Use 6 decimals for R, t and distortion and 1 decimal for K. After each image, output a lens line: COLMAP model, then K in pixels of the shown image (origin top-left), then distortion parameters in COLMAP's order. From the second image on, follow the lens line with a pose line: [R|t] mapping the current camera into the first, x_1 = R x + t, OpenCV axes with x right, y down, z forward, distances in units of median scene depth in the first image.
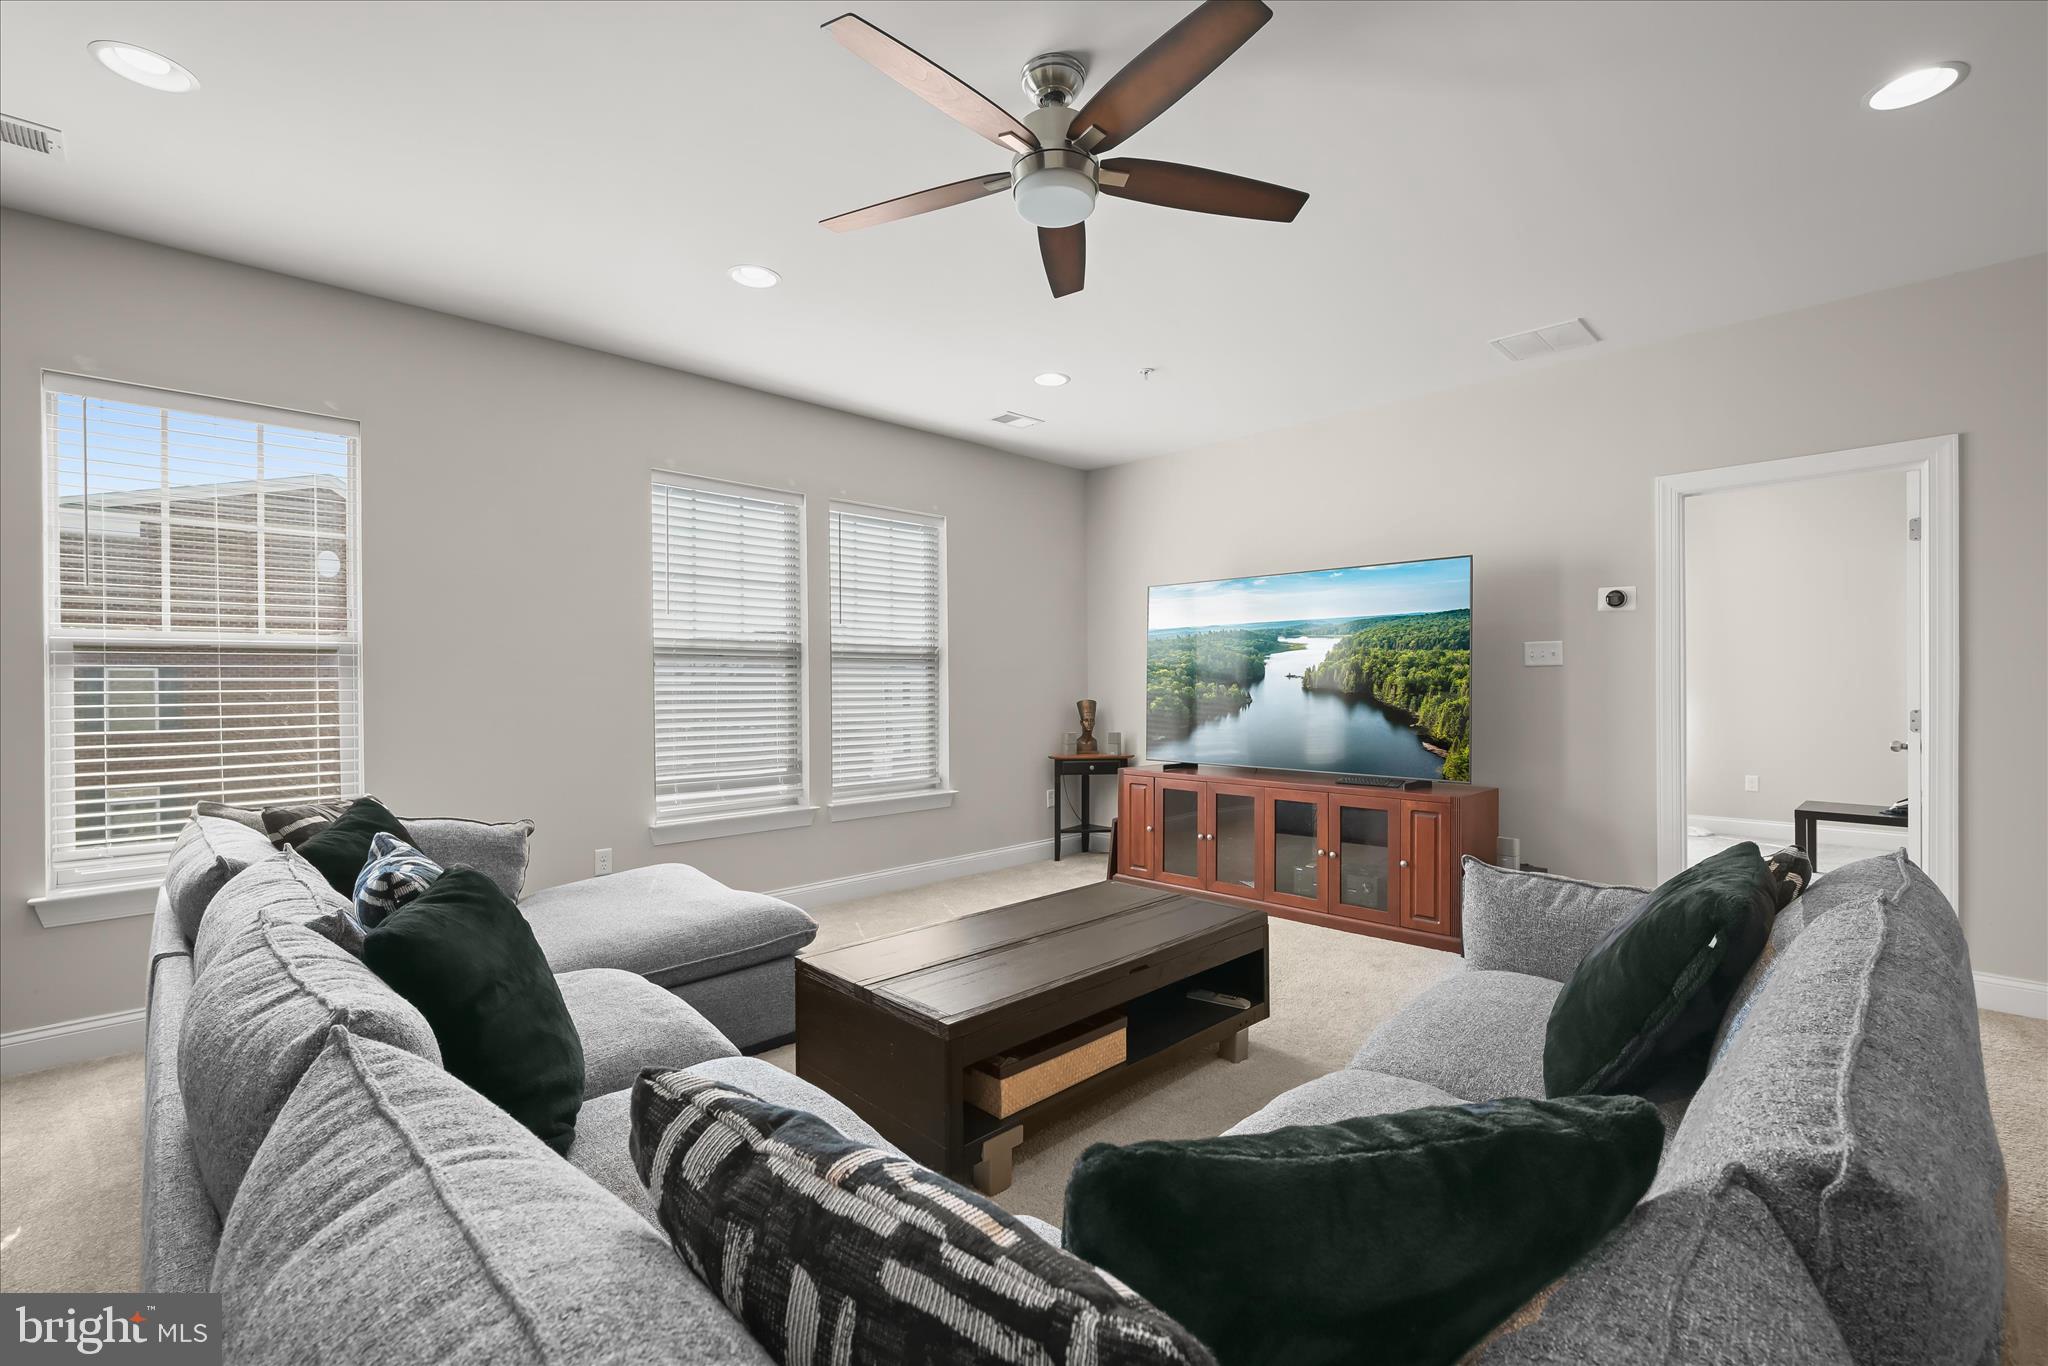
lens RADIAL K [[886.2, 0, 1033.3], [0, 886.2, 685.3], [0, 0, 1]] dist [0.000754, 0.000198]
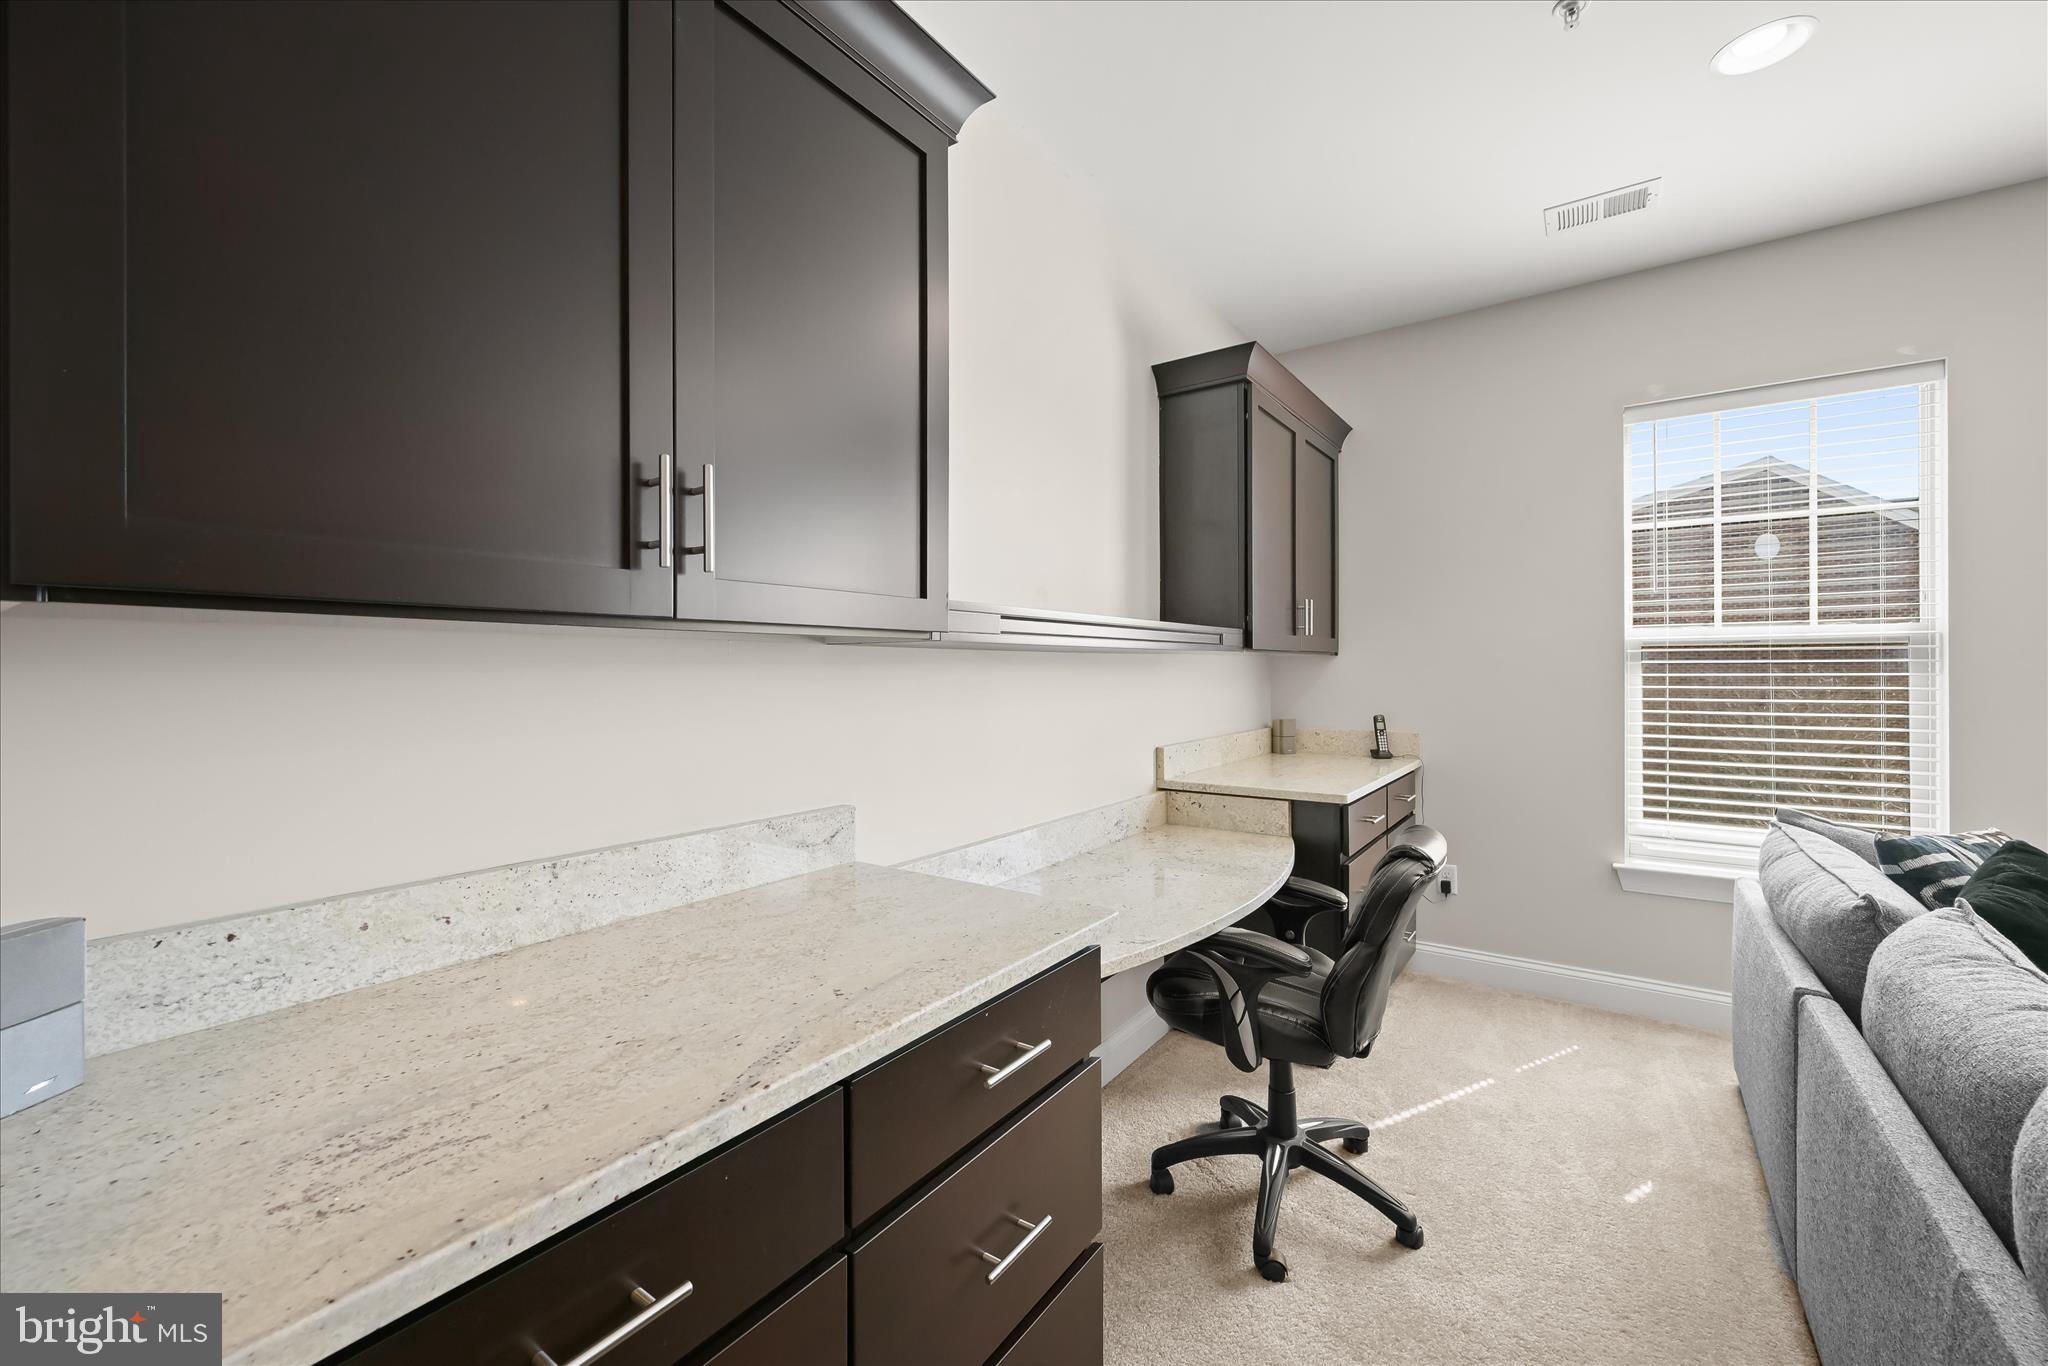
lens RADIAL K [[808.4, 0, 1028.0], [0, 808.4, 676.5], [0, 0, 1]] dist [-0.000715, 0.000063]
pose [[0.178026, 0.016064, -0.983895, -0.204236], [-0.000436, 0.999868, 0.016246, -0.020550], [0.984026, -0.002463, 0.178009, 0.045597]]
